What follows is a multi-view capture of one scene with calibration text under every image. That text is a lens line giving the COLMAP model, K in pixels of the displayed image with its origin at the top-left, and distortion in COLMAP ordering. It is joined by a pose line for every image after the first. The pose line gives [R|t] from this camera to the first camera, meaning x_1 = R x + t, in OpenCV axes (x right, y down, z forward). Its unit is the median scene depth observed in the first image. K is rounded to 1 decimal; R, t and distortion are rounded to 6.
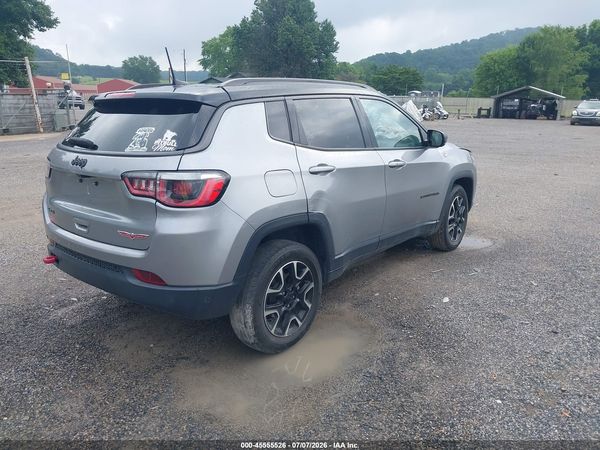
lens RADIAL K [[474.2, 0, 305.3], [0, 474.2, 222.9], [0, 0, 1]] dist [0.015584, -0.003226]
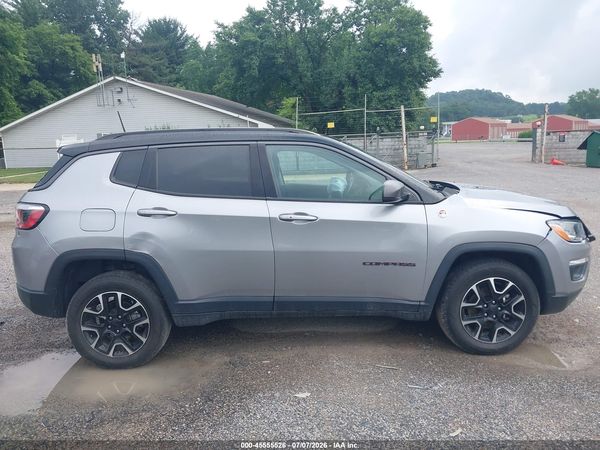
lens RADIAL K [[474.2, 0, 305.3], [0, 474.2, 222.9], [0, 0, 1]] dist [0.015584, -0.003226]
pose [[0.648548, 0.106099, -0.753743, 0.741949], [-0.162804, 0.986658, -0.001197, -0.101490], [0.743560, 0.123489, 0.657168, 0.391339]]
